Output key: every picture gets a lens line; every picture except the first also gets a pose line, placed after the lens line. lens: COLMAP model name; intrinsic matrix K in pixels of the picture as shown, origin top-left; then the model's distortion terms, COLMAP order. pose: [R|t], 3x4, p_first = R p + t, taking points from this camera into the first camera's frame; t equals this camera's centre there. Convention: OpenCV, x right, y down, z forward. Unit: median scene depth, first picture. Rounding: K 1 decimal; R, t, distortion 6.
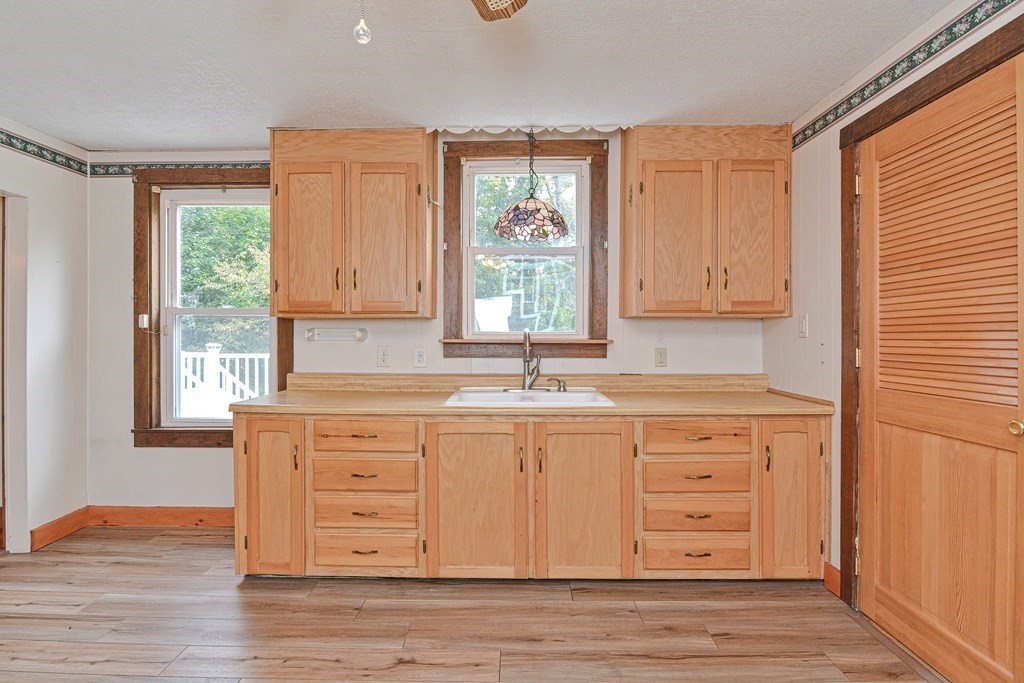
lens RADIAL K [[504.2, 0, 495.0], [0, 504.2, 342.6], [0, 0, 1]] dist [0.012305, -0.016648]
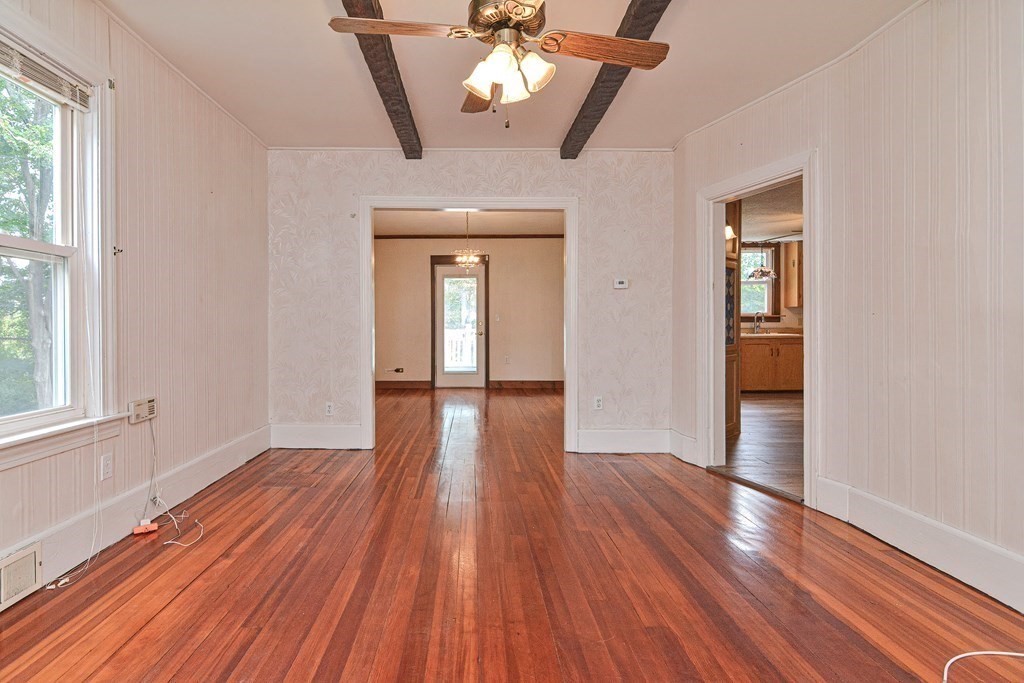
lens RADIAL K [[511.5, 0, 469.5], [0, 511.5, 330.4], [0, 0, 1]] dist [0.004327, -0.010586]
pose [[0.999960, -0.008047, 0.003815, -1.622818], [0.008041, 0.999966, 0.001680, 0.063624], [-0.003828, -0.001650, 0.999991, -1.930789]]
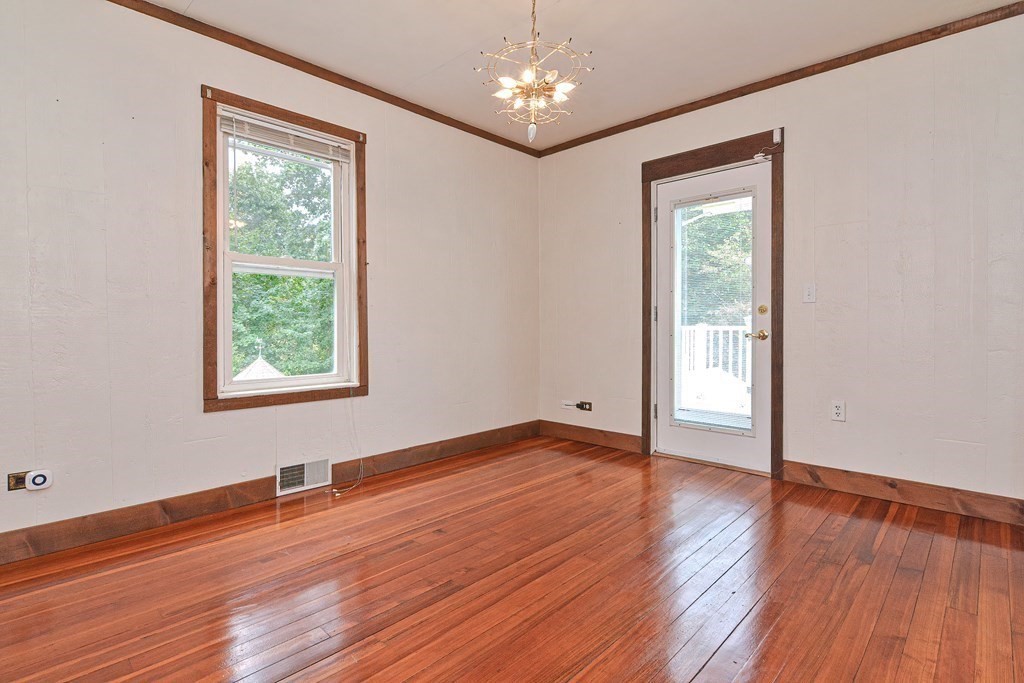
lens RADIAL K [[499.3, 0, 504.5], [0, 499.3, 331.7], [0, 0, 1]] dist [0.001746, -0.002198]
pose [[0.728074, 0.001043, -0.685498, -1.175085], [0.001717, 0.999993, 0.003346, 0.074442], [0.685496, -0.003614, 0.728067, -0.119593]]
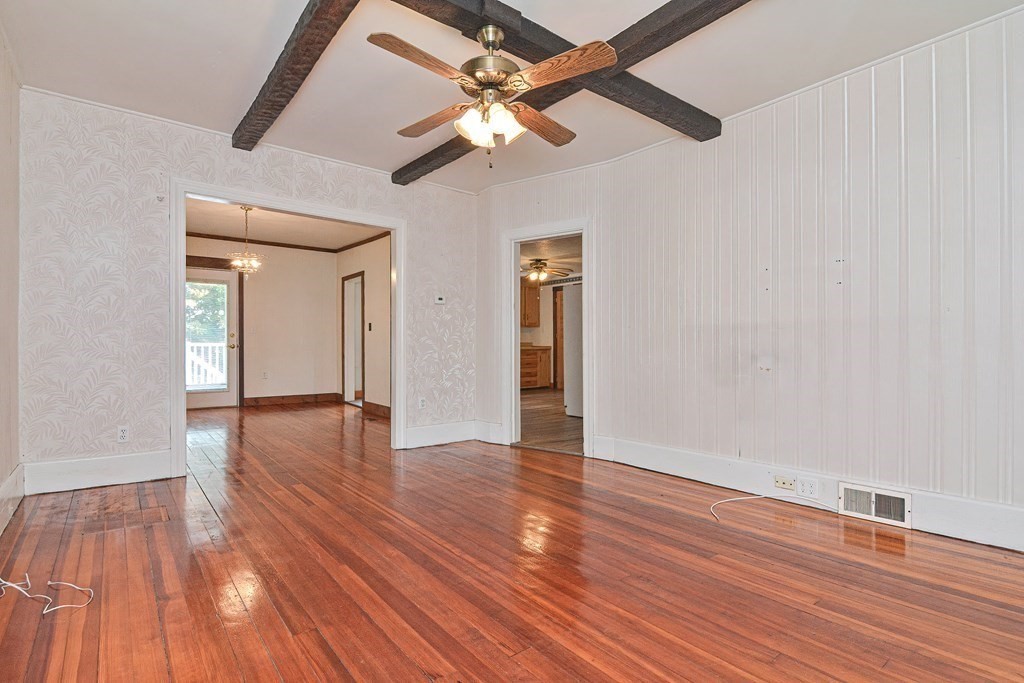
lens RADIAL K [[497.8, 0, 512.0], [0, 497.8, 341.5], [0, 0, 1]] dist [-0.004955, -0.001809]
pose [[0.773704, -0.000702, 0.633546, -2.085134], [0.007272, 0.999943, -0.007773, 0.093021], [-0.633505, 0.010621, 0.773666, -1.912095]]
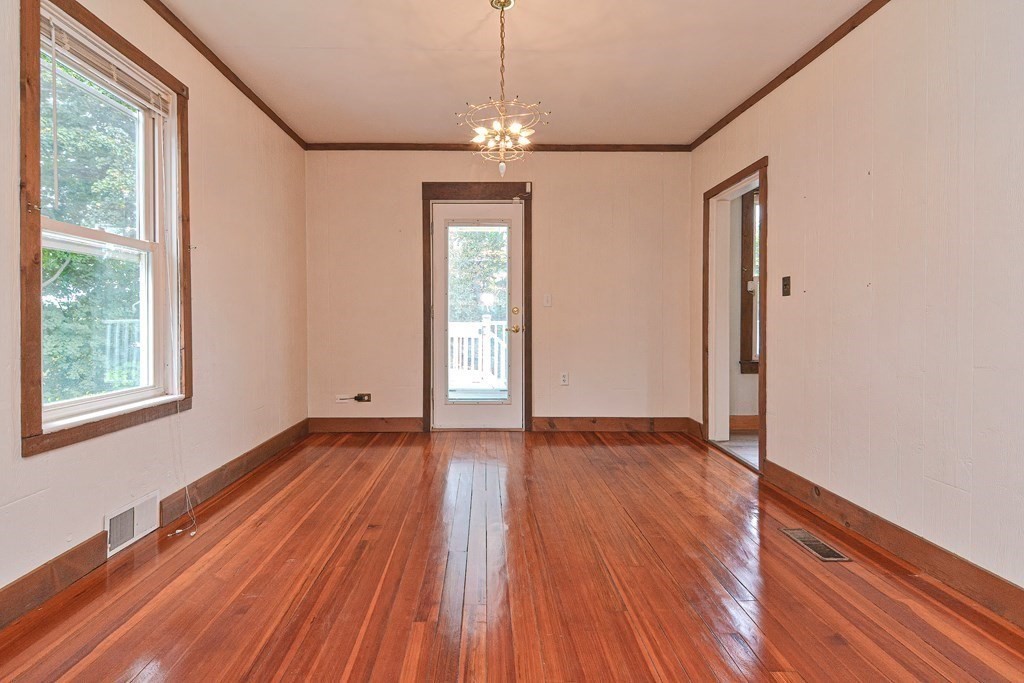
lens RADIAL K [[491.0, 0, 487.7], [0, 491.0, 324.4], [0, 0, 1]] dist [0.000256, -0.005901]
pose [[0.999794, -0.005454, 0.019546, -1.666152], [0.005366, 0.999975, 0.004577, 0.064385], [-0.019571, -0.004471, 0.999798, -0.436139]]
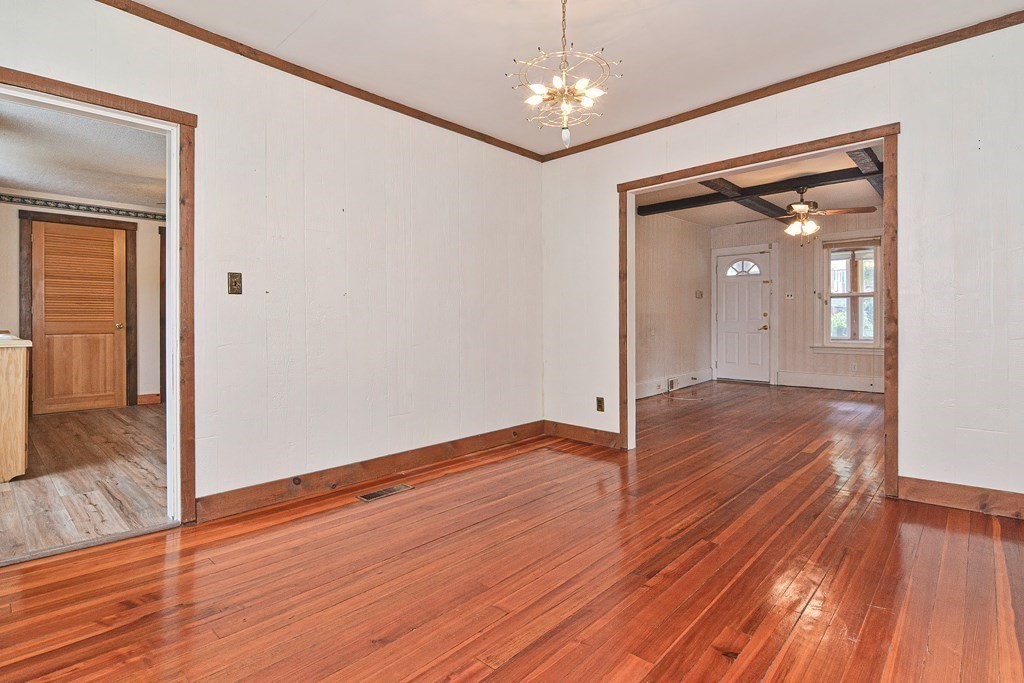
lens RADIAL K [[512.1, 0, 502.9], [0, 512.1, 318.1], [0, 0, 1]] dist [-0.000385, -0.000319]
pose [[-0.731930, -0.000539, 0.681380, -2.054356], [0.005002, 0.999968, 0.006164, 0.051983], [-0.681362, 0.007920, -0.731904, 0.998724]]
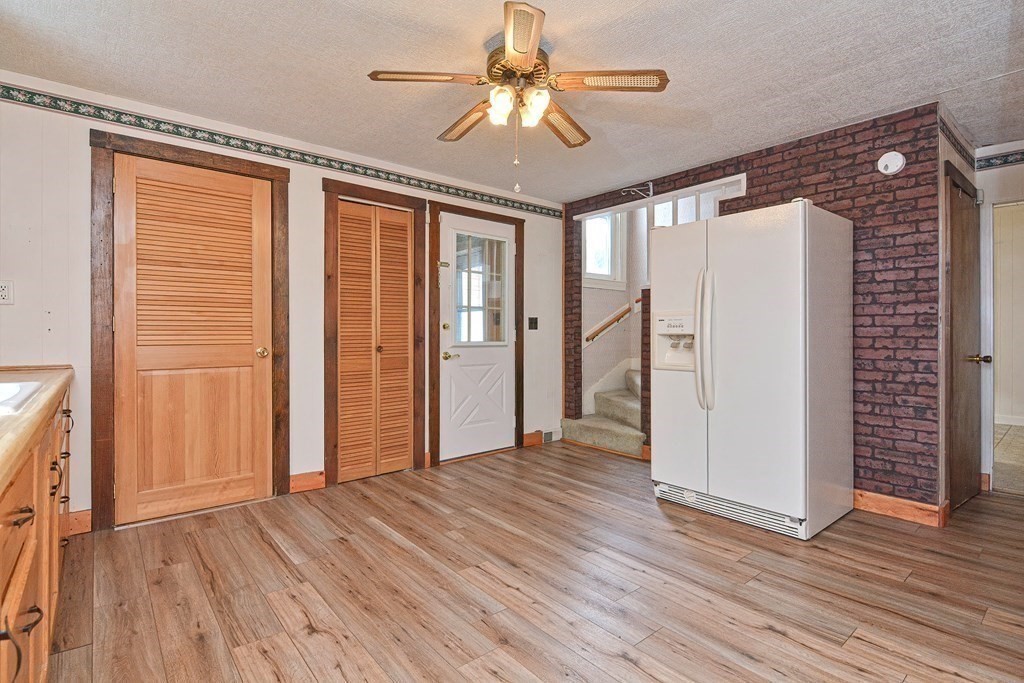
lens RADIAL K [[499.3, 0, 504.5], [0, 499.3, 331.7], [0, 0, 1]] dist [0.001746, -0.002198]
pose [[-0.645131, -0.000175, 0.764072, -0.677923], [0.005223, 0.999976, 0.004639, 0.039118], [-0.764054, 0.006983, -0.645114, 0.841823]]
